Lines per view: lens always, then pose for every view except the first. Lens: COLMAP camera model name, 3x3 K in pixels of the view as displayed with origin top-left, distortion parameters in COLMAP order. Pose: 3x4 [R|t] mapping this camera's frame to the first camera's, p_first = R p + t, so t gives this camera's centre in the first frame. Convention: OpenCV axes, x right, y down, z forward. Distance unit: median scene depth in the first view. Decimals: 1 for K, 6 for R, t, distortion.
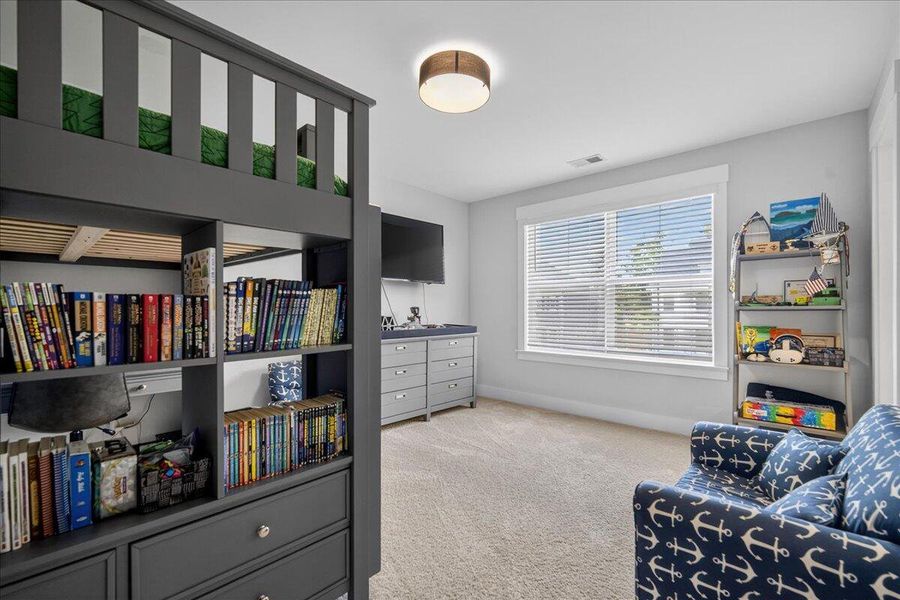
lens RADIAL K [[389.7, 0, 449.9], [0, 389.7, 307.7], [0, 0, 1]] dist [-0.010695, 0.001707]
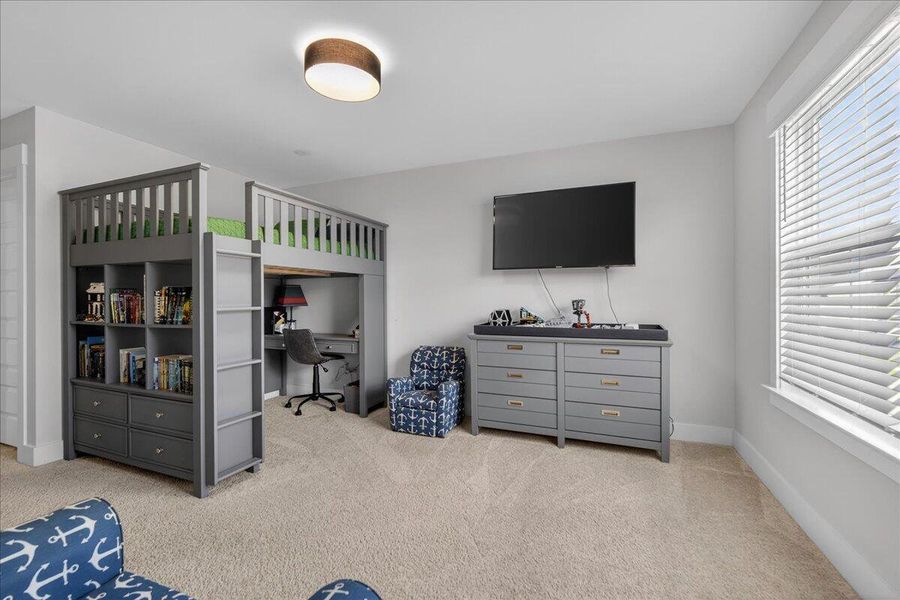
lens RADIAL K [[389.7, 0, 450.4], [0, 389.7, 298.2], [0, 0, 1]] dist [-0.010695, 0.001707]
pose [[0.367013, -0.001753, -0.930214, 0.589933], [0.001595, 0.999998, -0.001255, -0.004607], [0.930214, -0.001023, 0.367015, 0.516213]]
